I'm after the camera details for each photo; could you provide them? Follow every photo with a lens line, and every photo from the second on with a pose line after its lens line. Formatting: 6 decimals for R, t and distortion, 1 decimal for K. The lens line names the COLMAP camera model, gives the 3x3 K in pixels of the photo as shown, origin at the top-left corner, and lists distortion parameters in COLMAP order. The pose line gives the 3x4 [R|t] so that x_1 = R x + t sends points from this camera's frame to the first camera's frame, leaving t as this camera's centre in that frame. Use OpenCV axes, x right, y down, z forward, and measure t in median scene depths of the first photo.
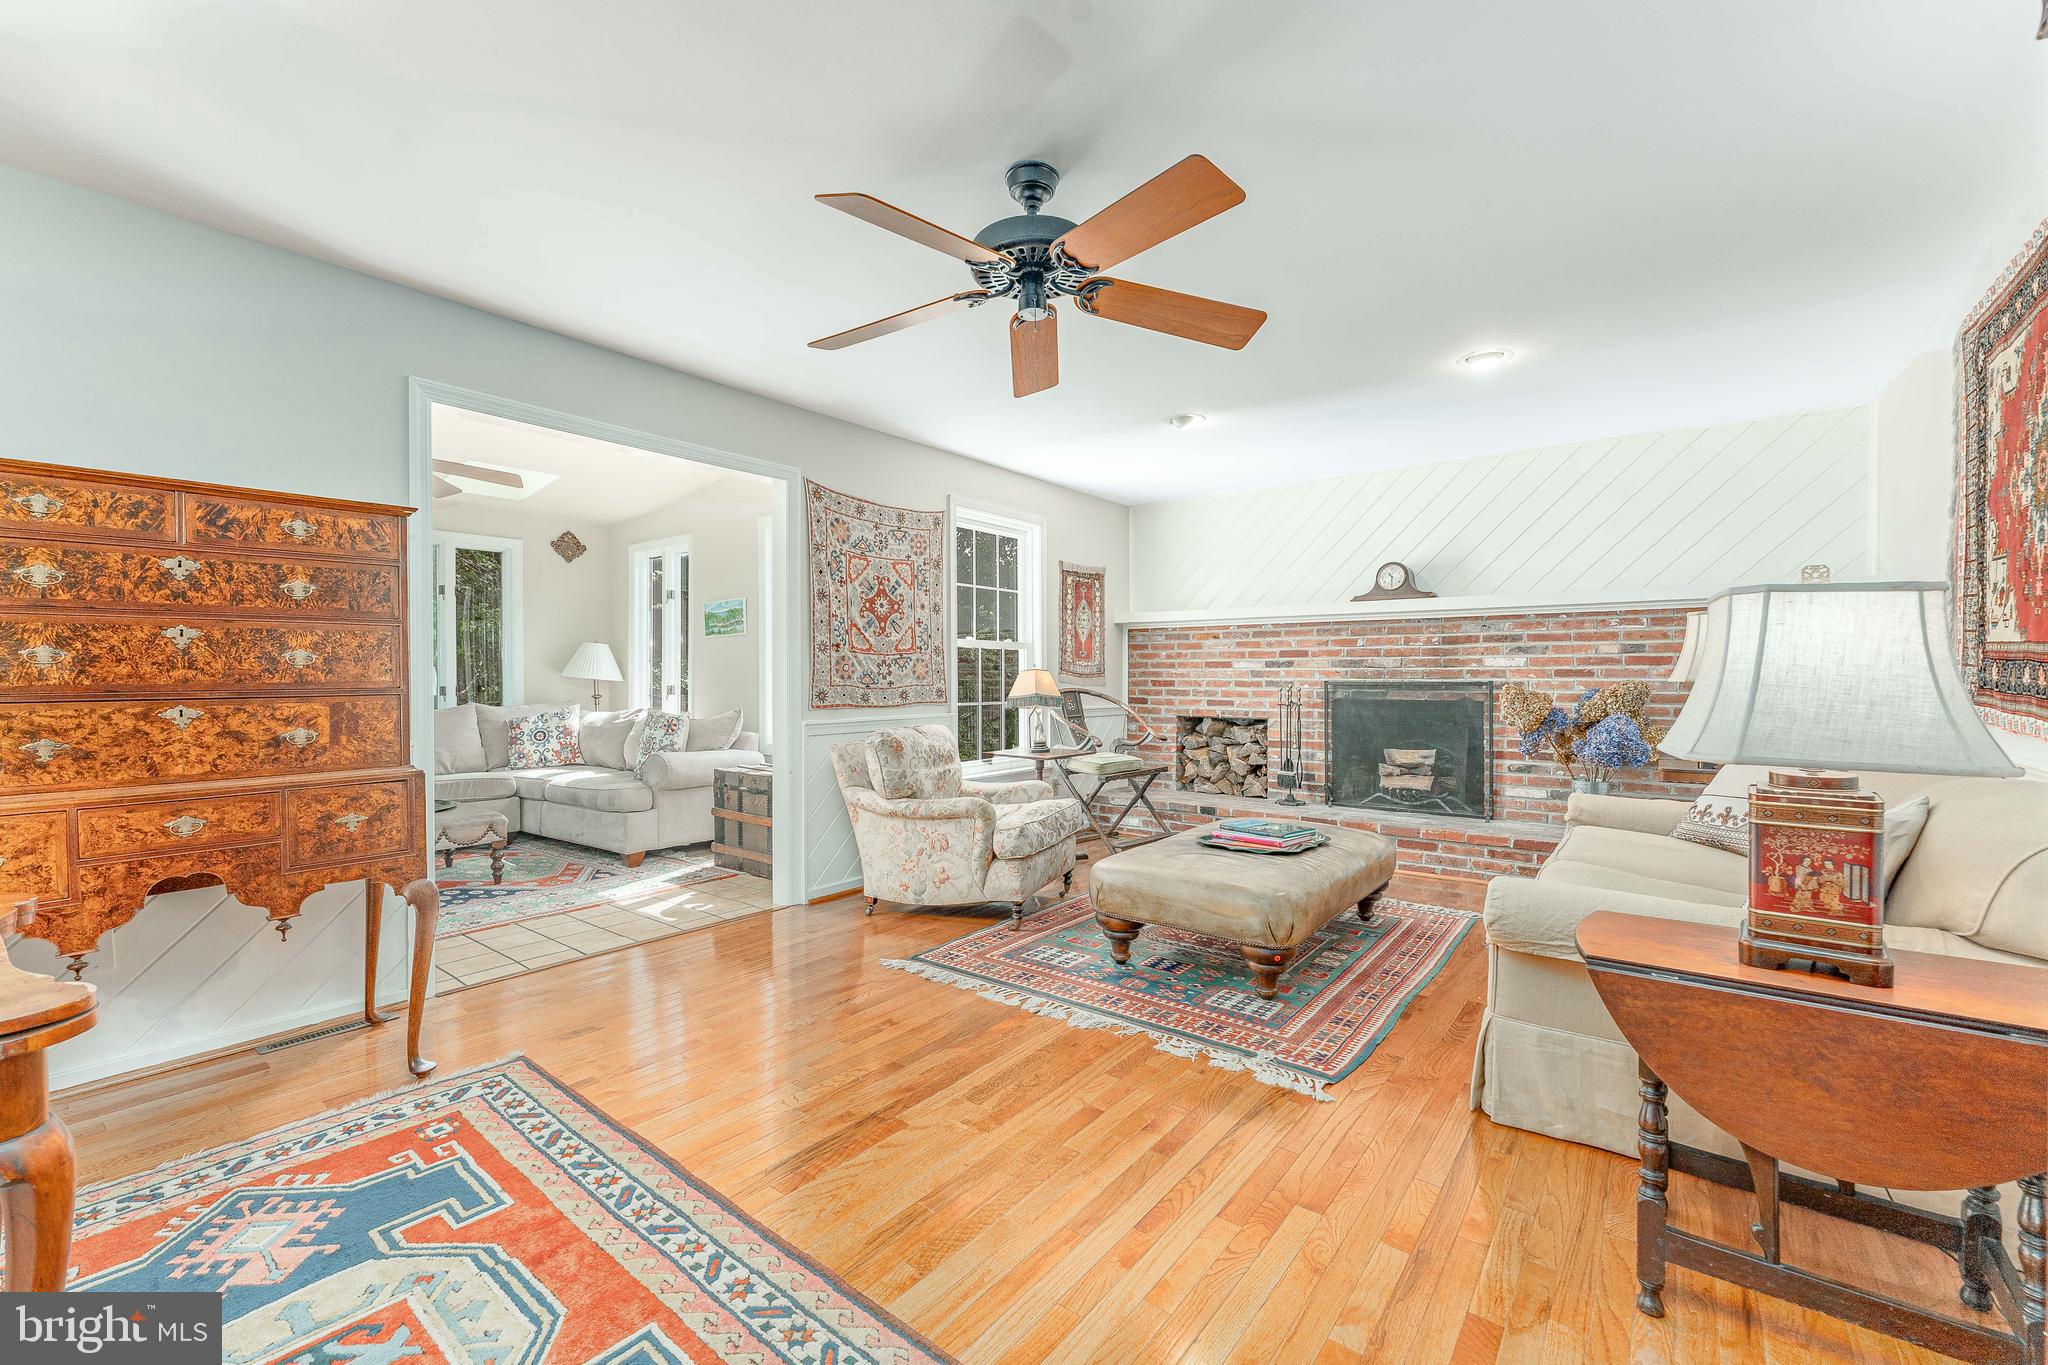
lens RADIAL K [[846.4, 0, 994.8], [0, 846.4, 685.3], [0, 0, 1]] dist [0.002773, -0.001144]
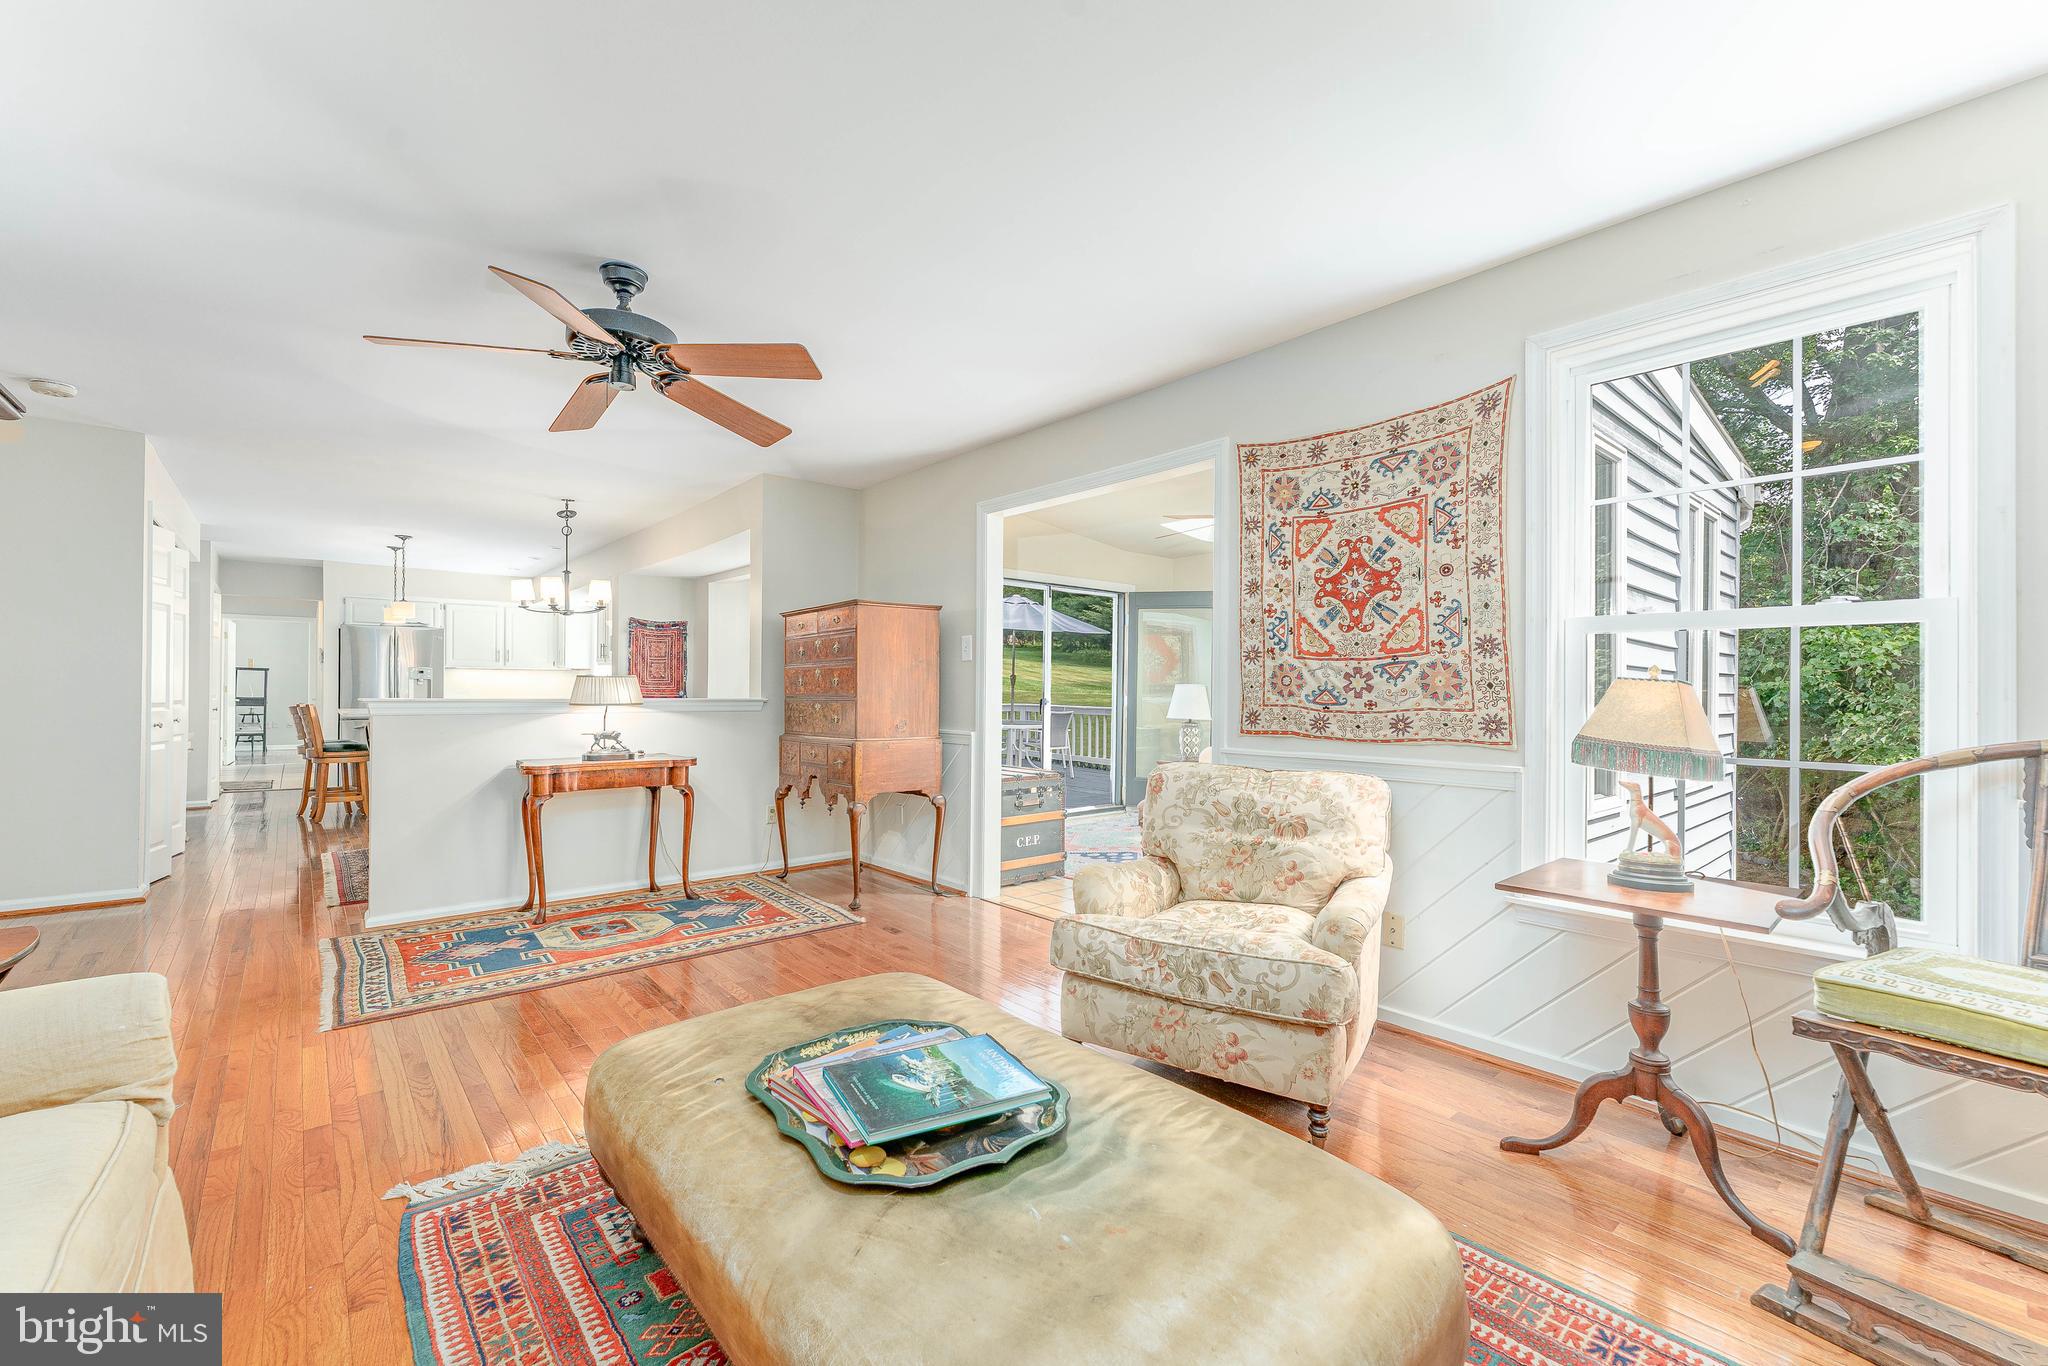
lens RADIAL K [[846.4, 0, 1019.6], [0, 846.4, 686.0], [0, 0, 1]] dist [0.002773, -0.001144]
pose [[-0.178657, -0.001561, -0.983910, 0.521450], [-0.011794, 0.999930, 0.000555, -0.012823], [0.983841, 0.011704, -0.178663, 0.823499]]
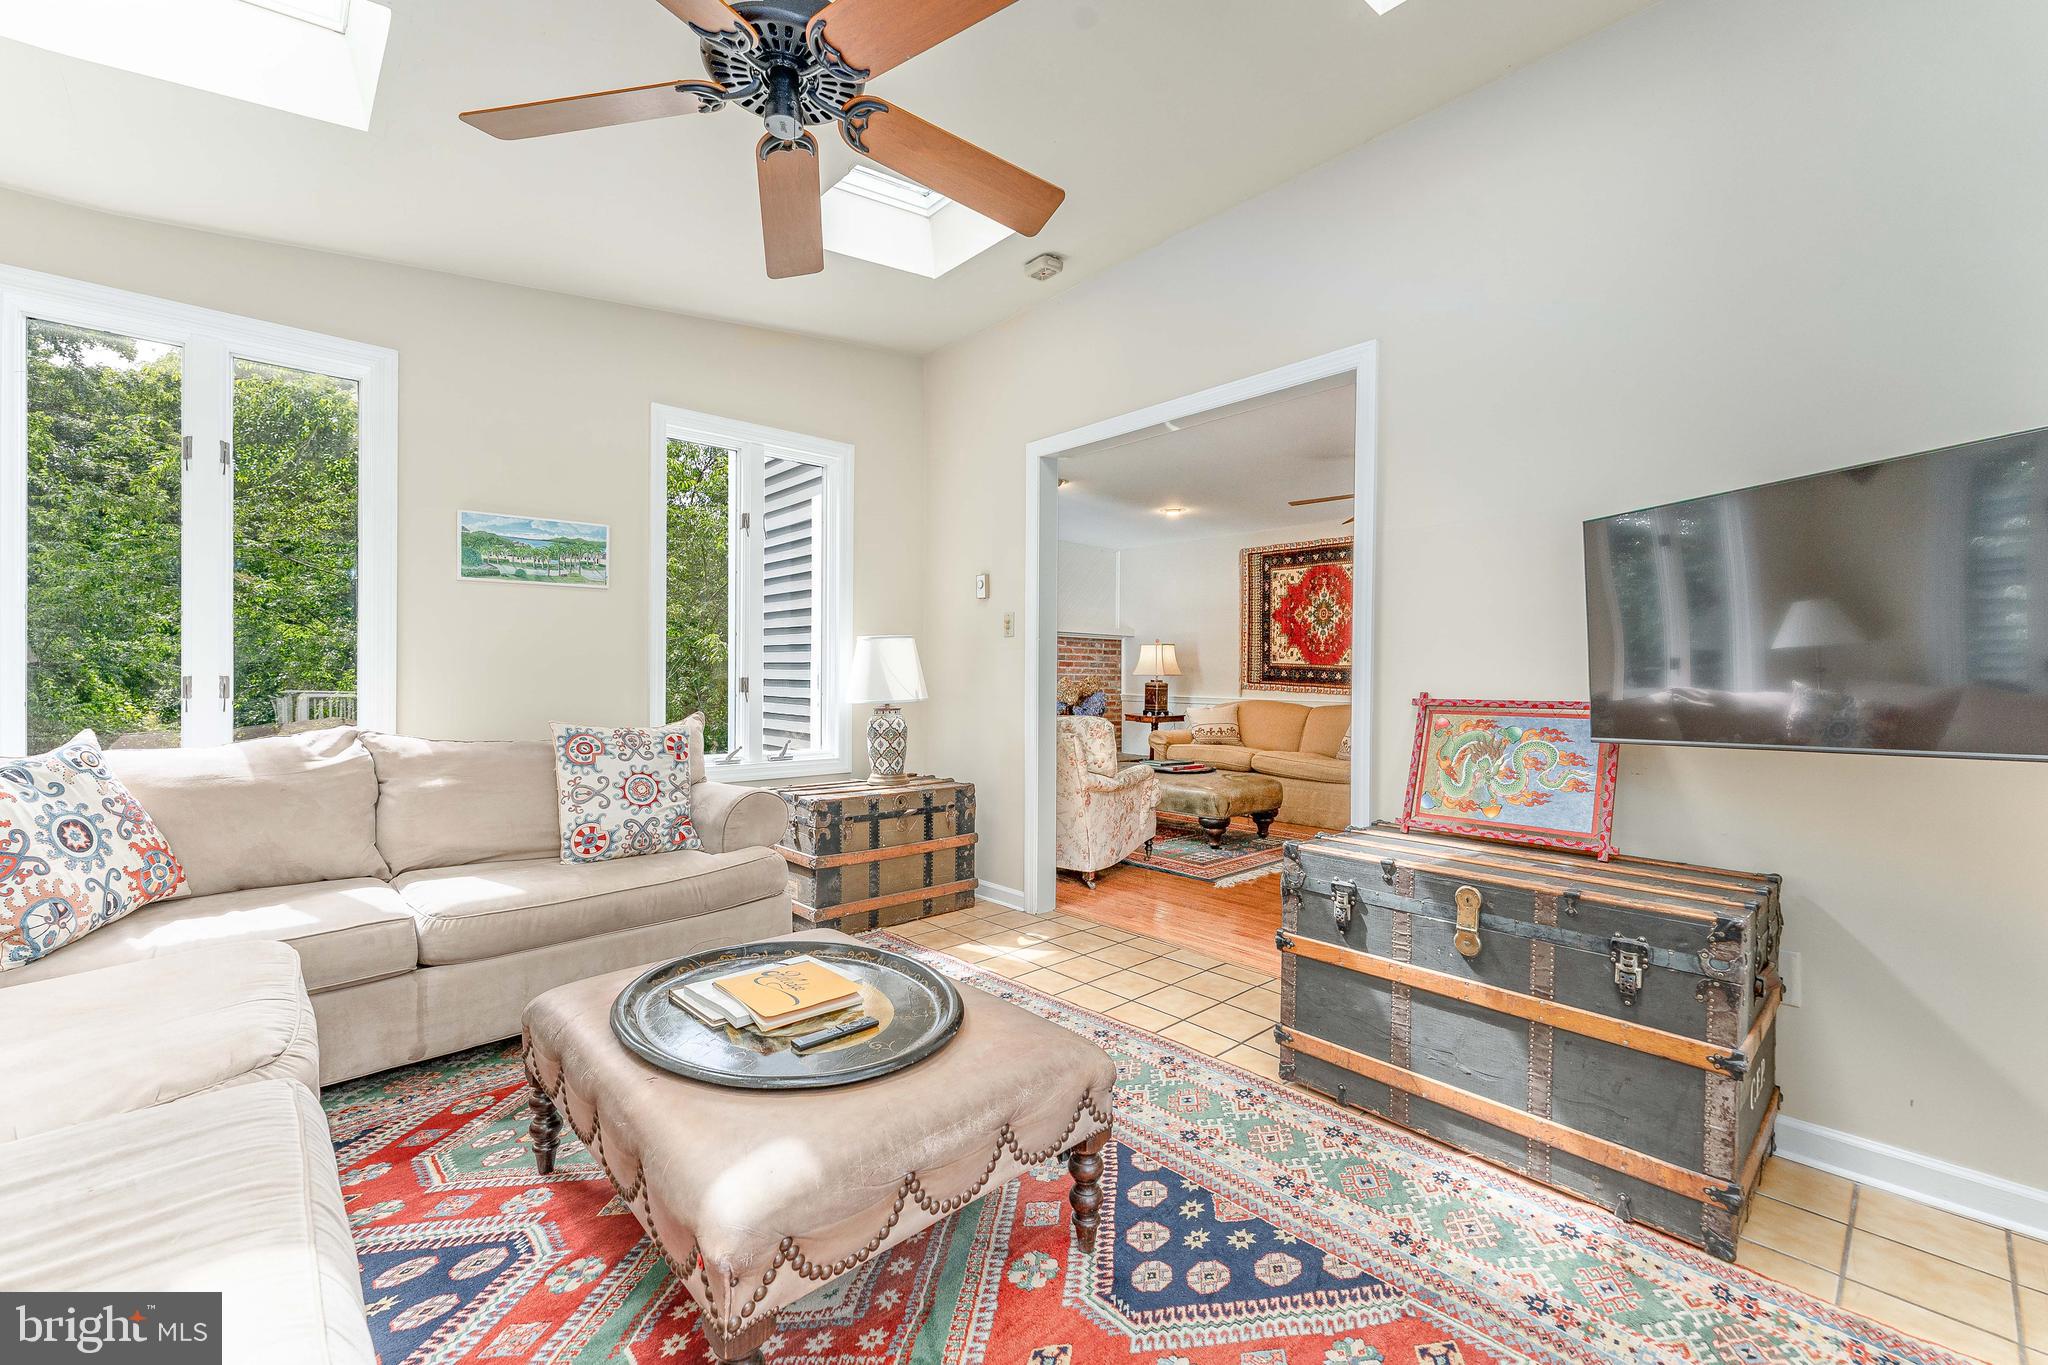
lens RADIAL K [[846.4, 0, 993.6], [0, 846.4, 679.7], [0, 0, 1]] dist [0.002773, -0.001144]
pose [[0.156994, -0.002761, 0.987596, -0.868616], [-0.001909, 0.999993, 0.003099, 0.000326], [-0.987598, -0.002371, 0.156988, 0.673188]]
